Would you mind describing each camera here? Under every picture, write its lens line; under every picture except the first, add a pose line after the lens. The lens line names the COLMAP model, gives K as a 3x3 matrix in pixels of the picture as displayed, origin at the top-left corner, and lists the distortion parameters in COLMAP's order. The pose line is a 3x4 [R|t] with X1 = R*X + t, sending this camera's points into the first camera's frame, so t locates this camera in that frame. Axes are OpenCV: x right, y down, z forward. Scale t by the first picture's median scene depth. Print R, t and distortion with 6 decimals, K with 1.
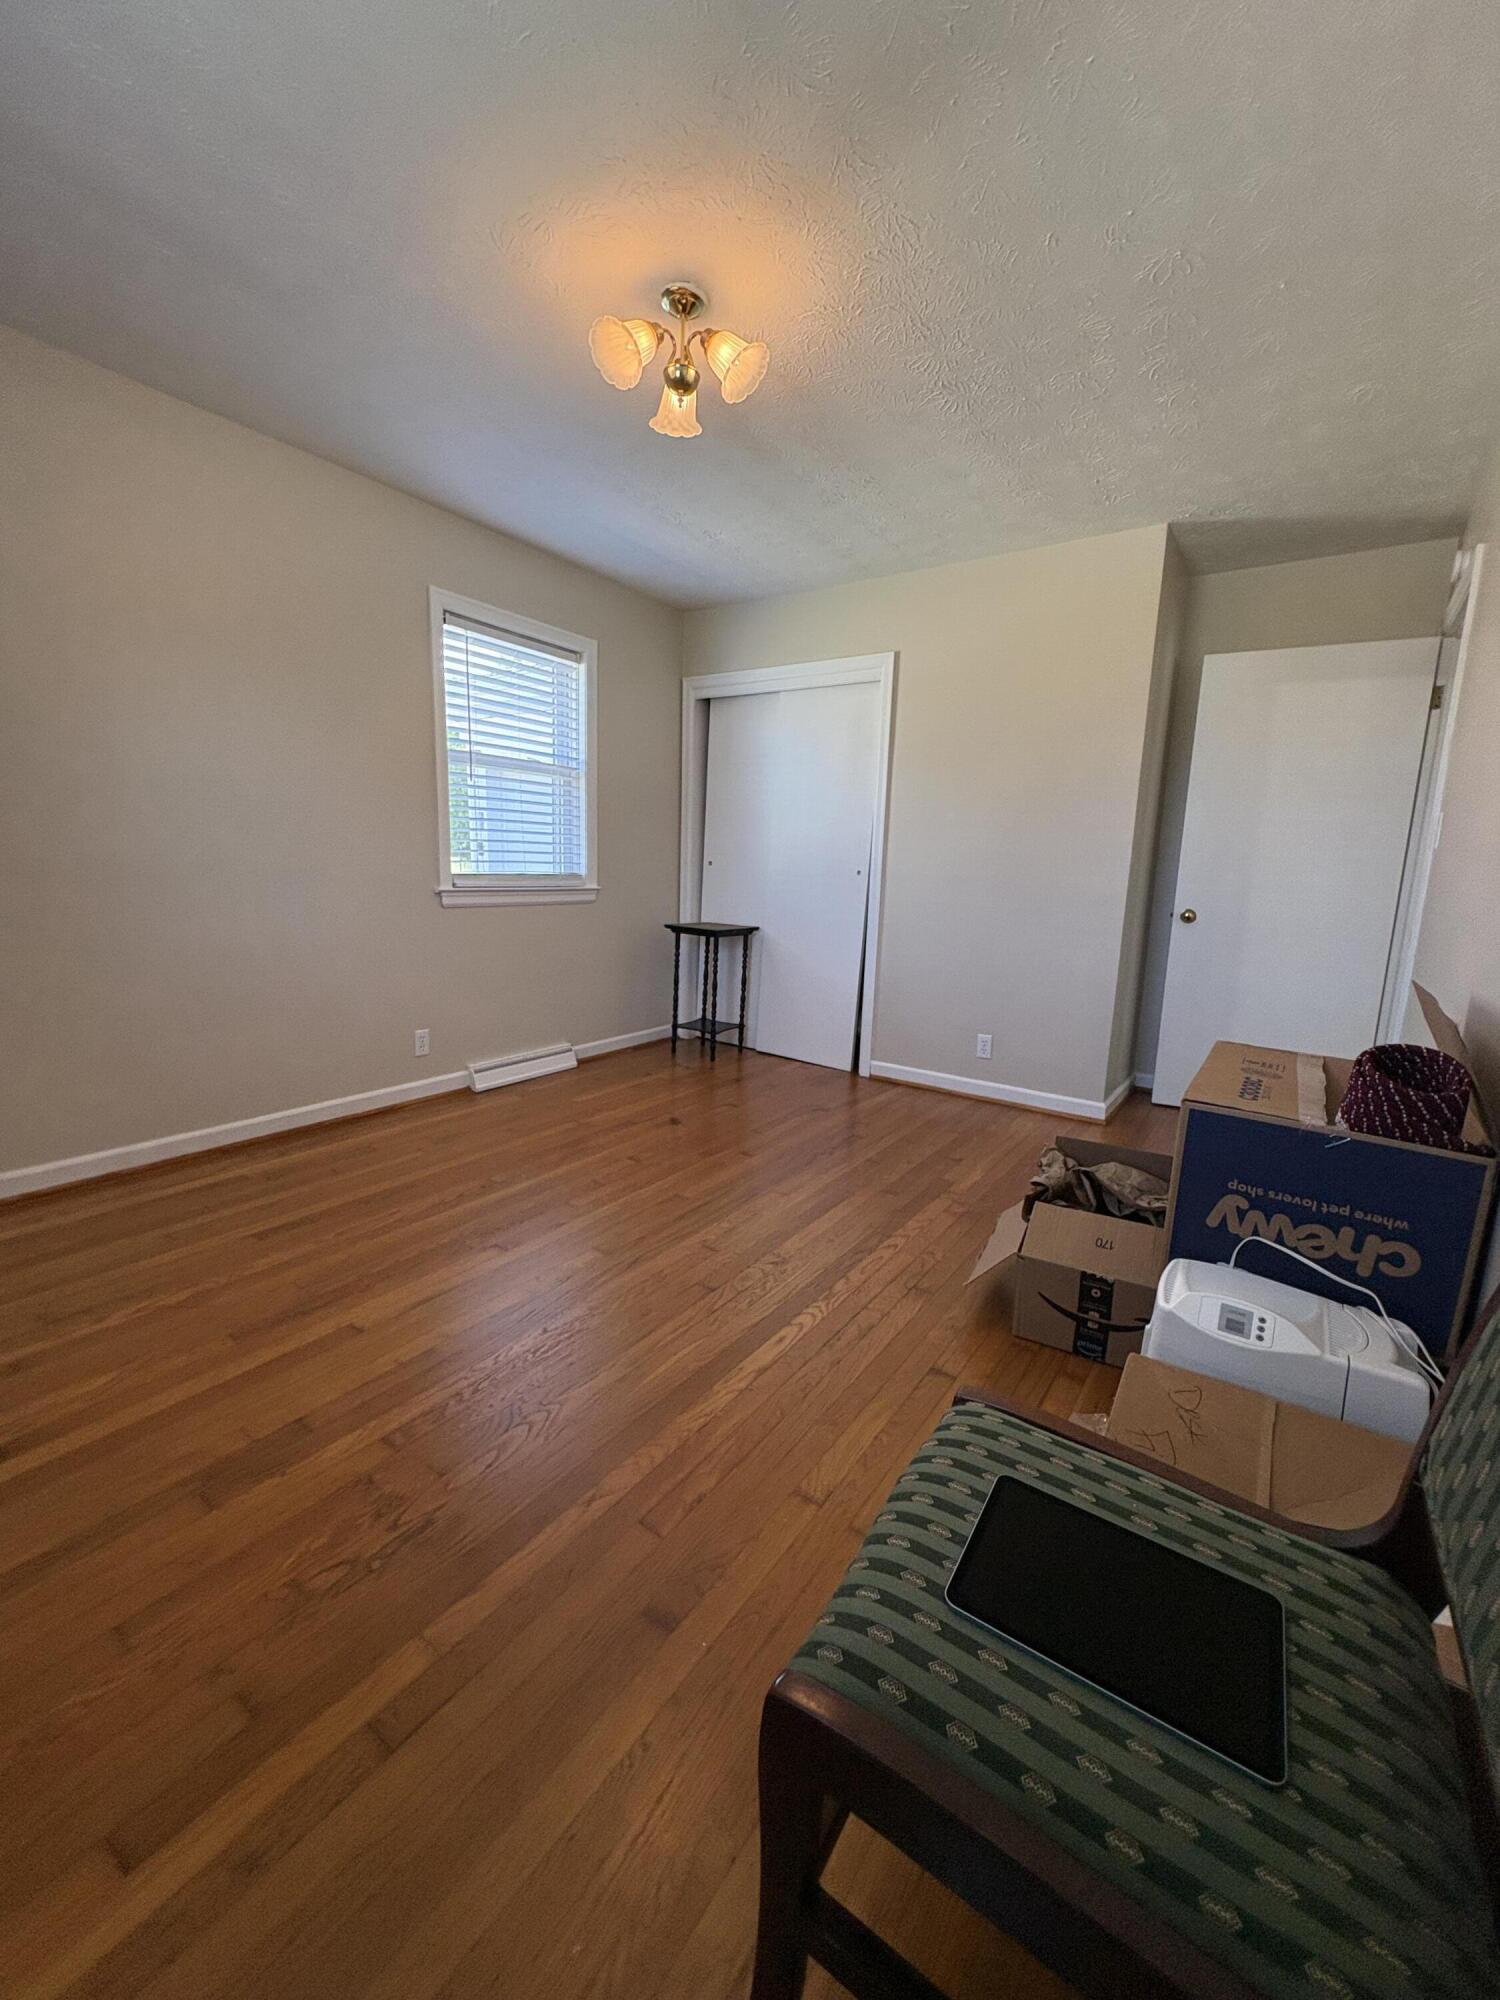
lens RADIAL K [[797.1, 0, 749.5], [0, 797.1, 999.8], [0, 0, 1]] dist [-0.001183, -0.000181]
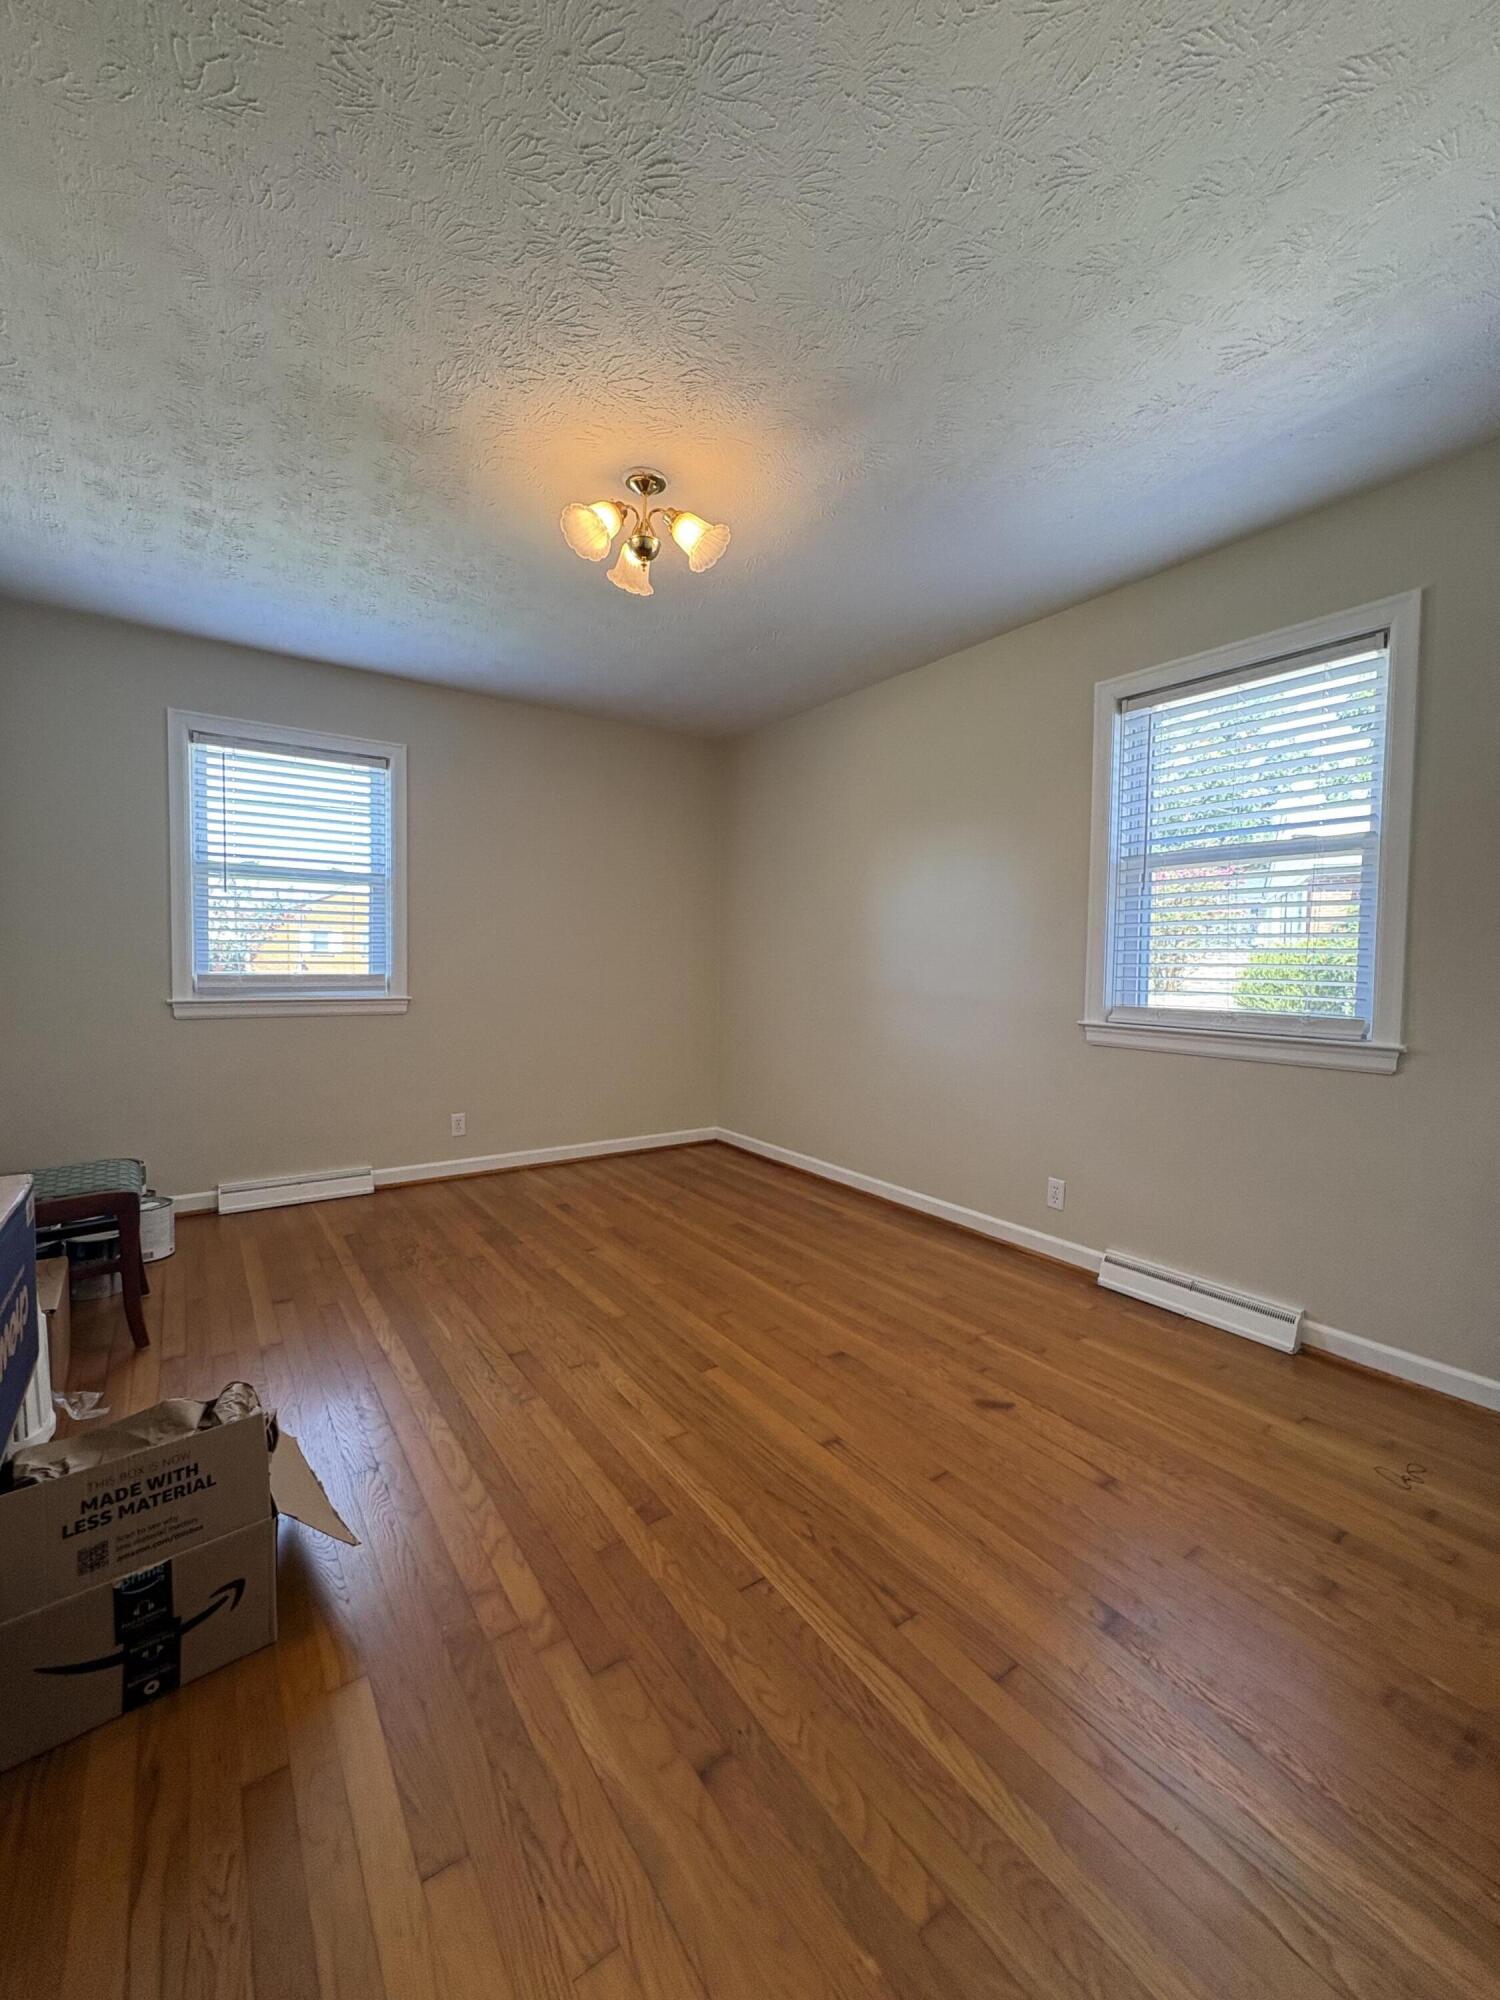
lens RADIAL K [[797.1, 0, 750.9], [0, 797.1, 995.0], [0, 0, 1]] dist [-0.001183, -0.000181]
pose [[-0.328634, 0.001345, -0.944456, 0.637293], [-0.189014, 0.979675, 0.067164, -0.188958], [0.925350, 0.200588, -0.321701, 1.129955]]
